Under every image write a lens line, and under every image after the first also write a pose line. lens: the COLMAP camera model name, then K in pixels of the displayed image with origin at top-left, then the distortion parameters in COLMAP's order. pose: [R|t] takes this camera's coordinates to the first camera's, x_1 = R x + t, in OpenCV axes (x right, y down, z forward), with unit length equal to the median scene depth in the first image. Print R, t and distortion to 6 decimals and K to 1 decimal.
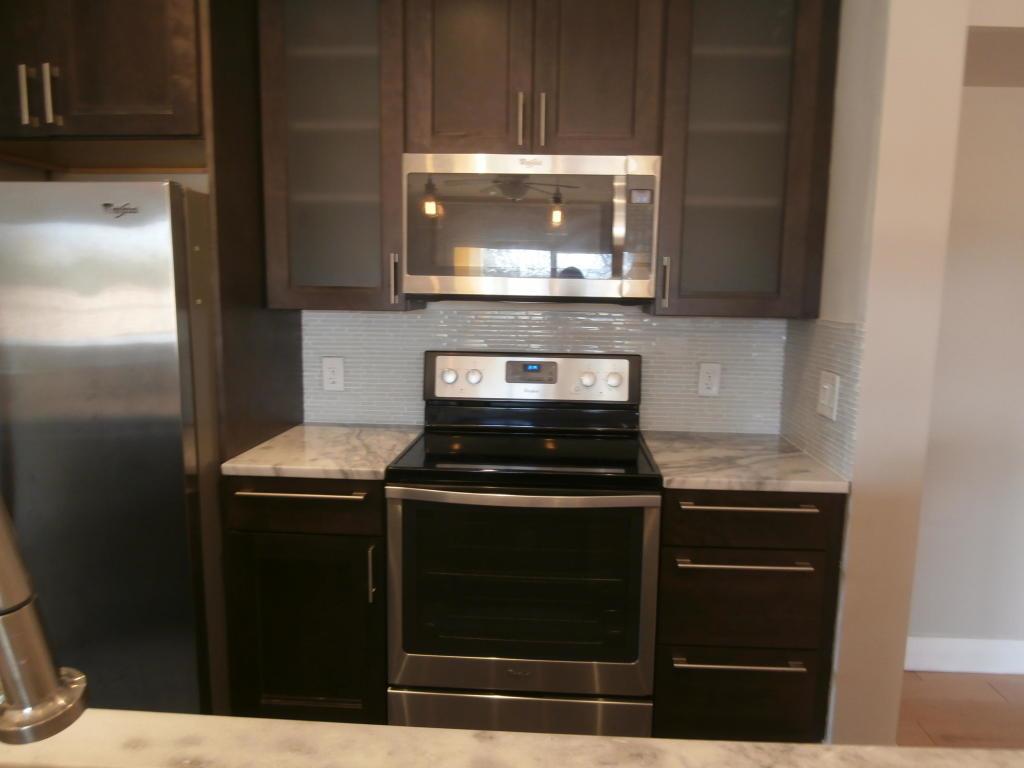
lens RADIAL K [[708.2, 0, 529.1], [0, 708.2, 385.1], [0, 0, 1]] dist [-0.001941, -0.005637]
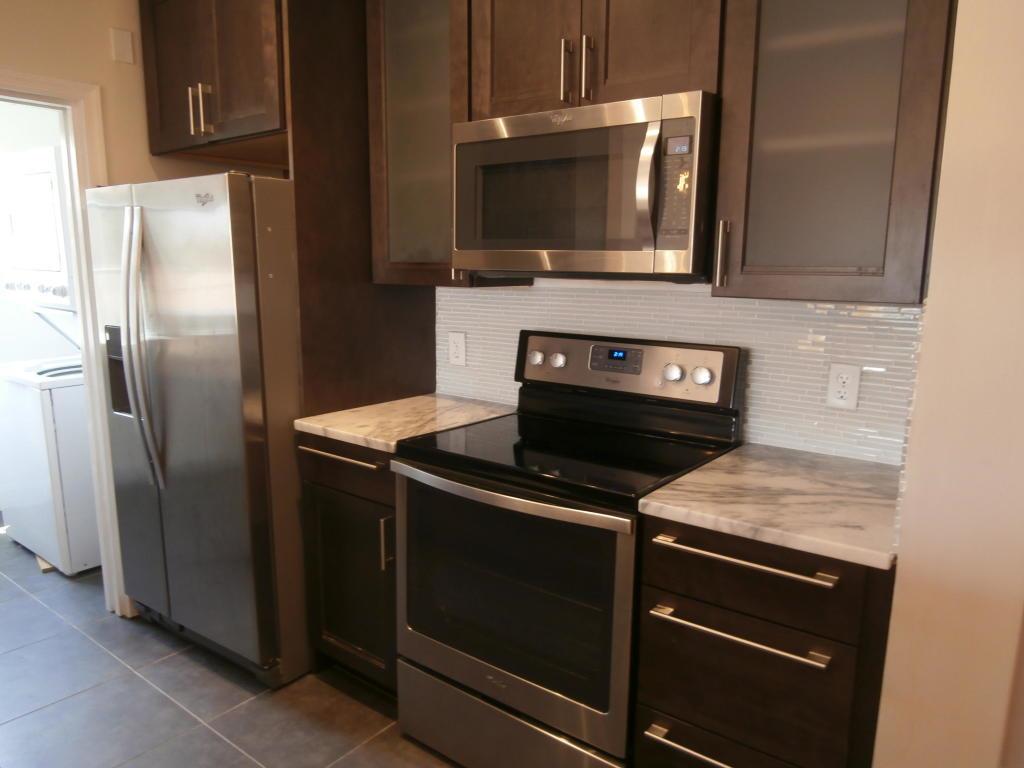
lens RADIAL K [[724.5, 0, 512.0], [0, 724.5, 384.0], [0, 0, 1]] dist [0.001905, -0.001976]
pose [[0.825529, 0.086708, -0.557659, 0.463521], [-0.073059, 0.996231, 0.046747, -0.023893], [0.559611, 0.002151, 0.828753, 0.216500]]
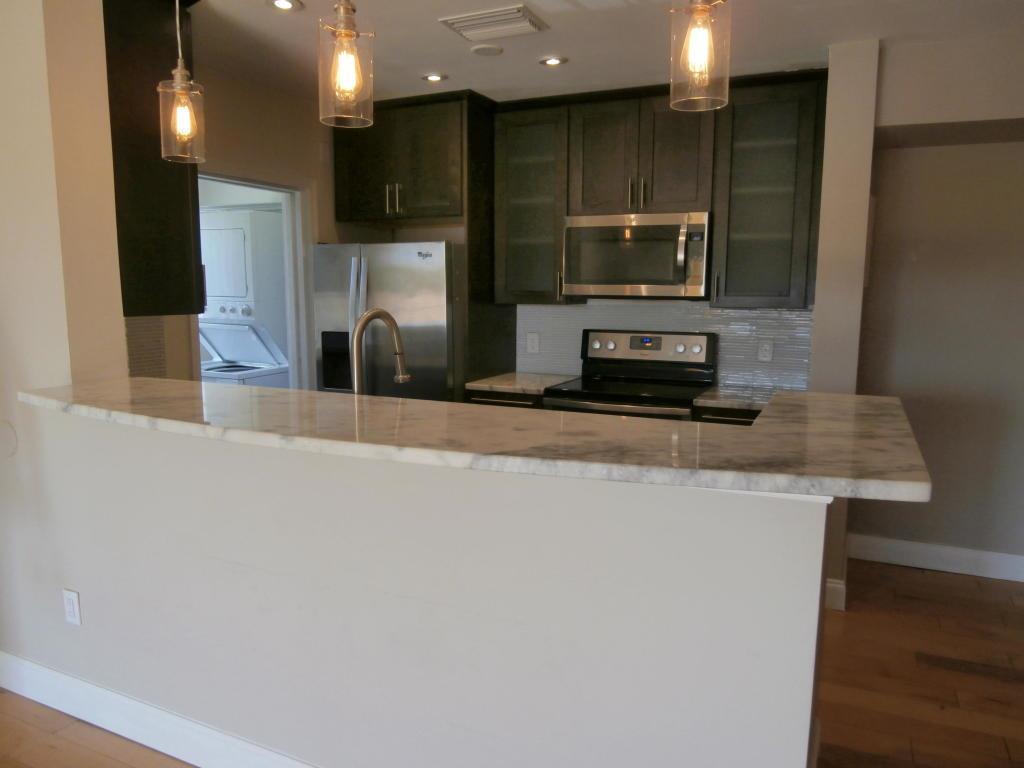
lens RADIAL K [[708.2, 0, 529.1], [0, 708.2, 385.1], [0, 0, 1]] dist [-0.001941, -0.005637]
pose [[0.930618, 0.040675, -0.363725, 0.400169], [-0.041492, 0.999123, 0.005572, 0.091606], [0.363633, 0.009906, 0.931490, -0.684133]]
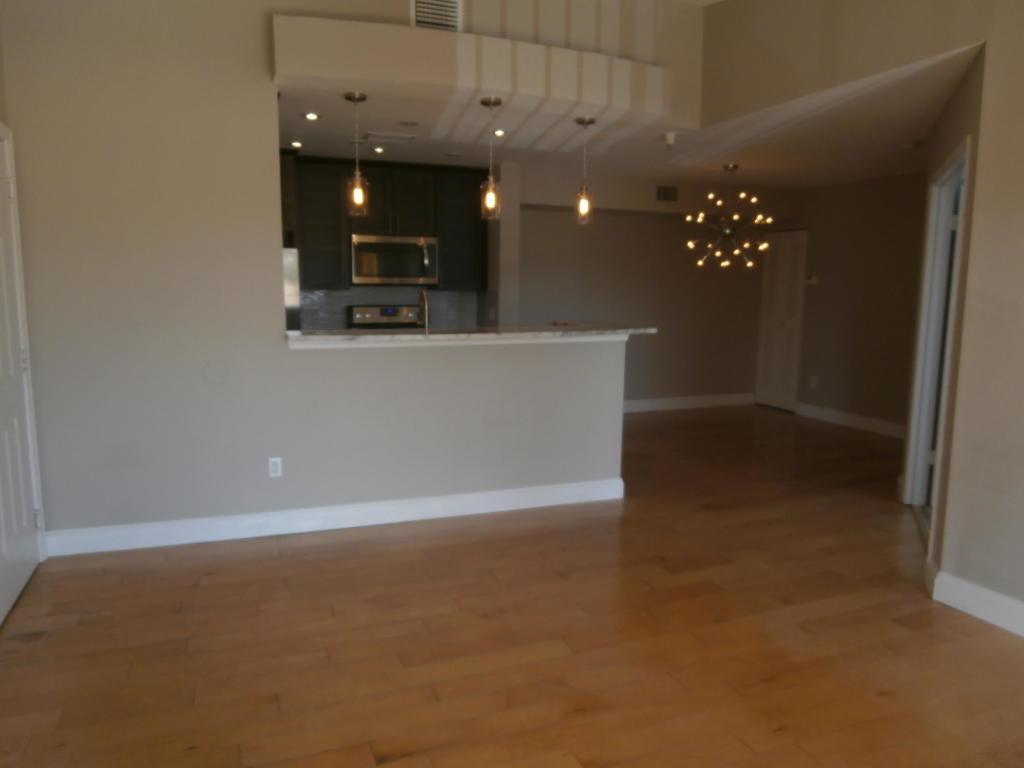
lens RADIAL K [[724.5, 0, 512.0], [0, 724.5, 384.0], [0, 0, 1]] dist [0.001905, -0.001976]
pose [[0.902236, -0.070288, 0.425477, -0.867632], [0.066473, 0.997504, 0.023827, 0.247633], [-0.426090, 0.006785, 0.904656, -1.907093]]
